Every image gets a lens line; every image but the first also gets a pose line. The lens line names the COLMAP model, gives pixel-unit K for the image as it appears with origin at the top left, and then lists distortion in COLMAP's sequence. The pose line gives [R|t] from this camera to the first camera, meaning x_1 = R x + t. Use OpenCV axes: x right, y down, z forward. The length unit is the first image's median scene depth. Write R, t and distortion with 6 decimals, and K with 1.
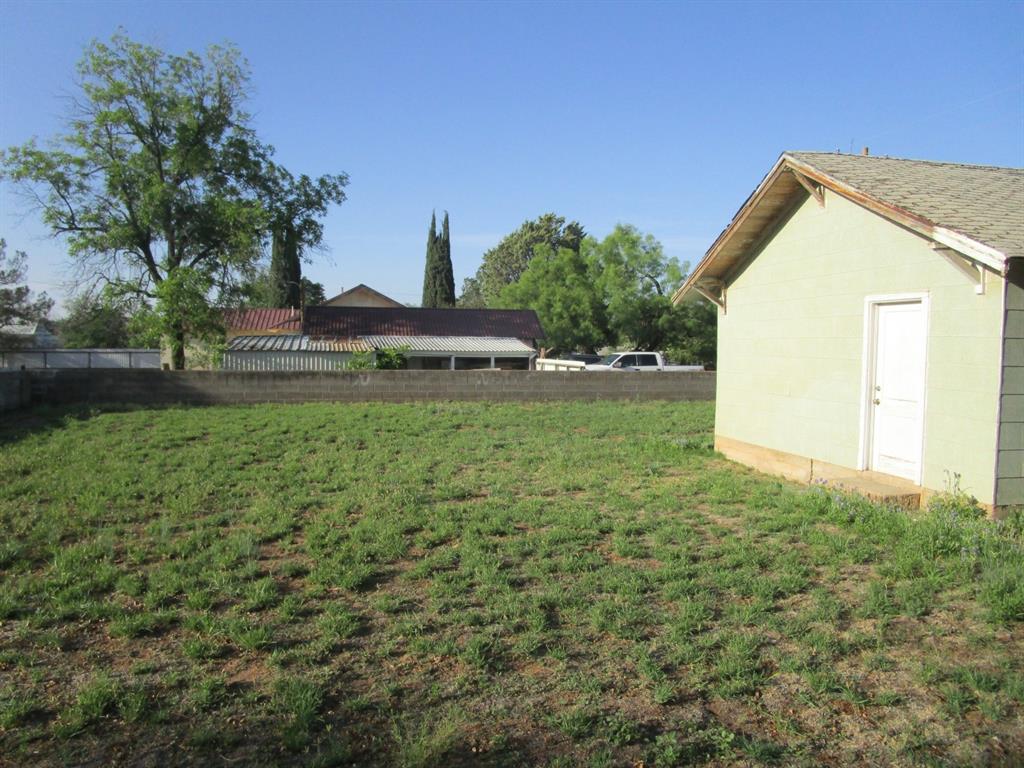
lens RADIAL K [[732.2, 0, 515.3], [0, 732.2, 379.6], [0, 0, 1]] dist [-0.029986, 0.009326]
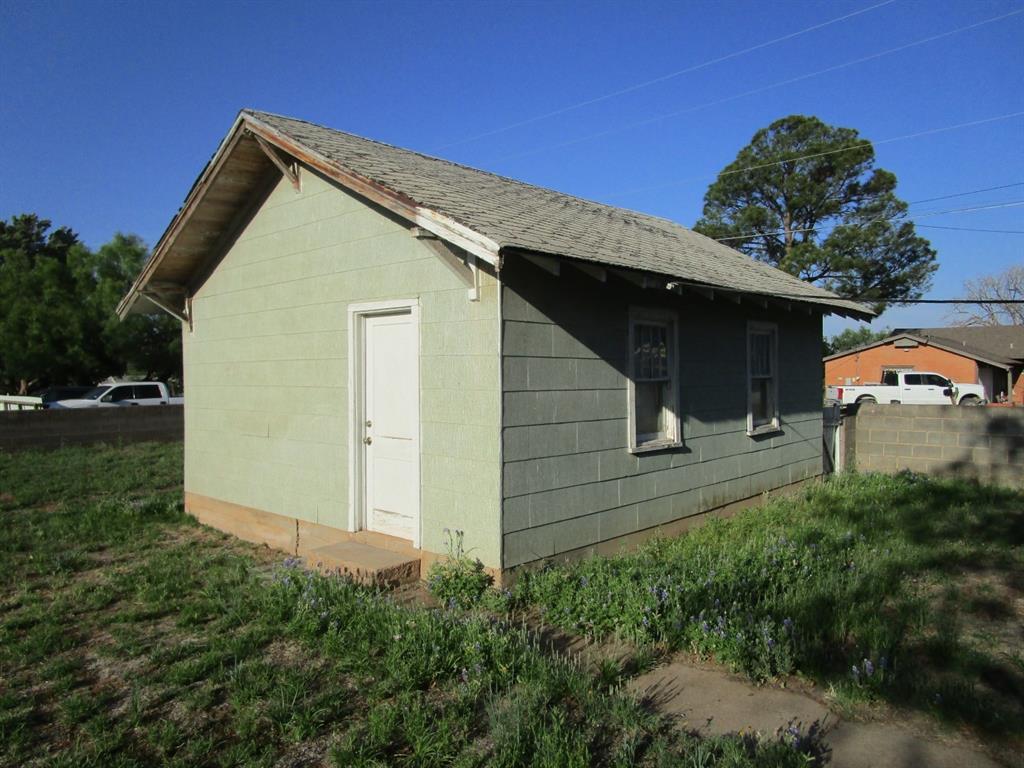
lens RADIAL K [[732.2, 0, 515.3], [0, 732.2, 379.6], [0, 0, 1]] dist [-0.029986, 0.009326]
pose [[0.820928, -0.024081, 0.570523, 0.167344], [0.044866, 0.998742, -0.022402, -0.009600], [-0.569266, 0.043988, 0.820976, 0.244759]]
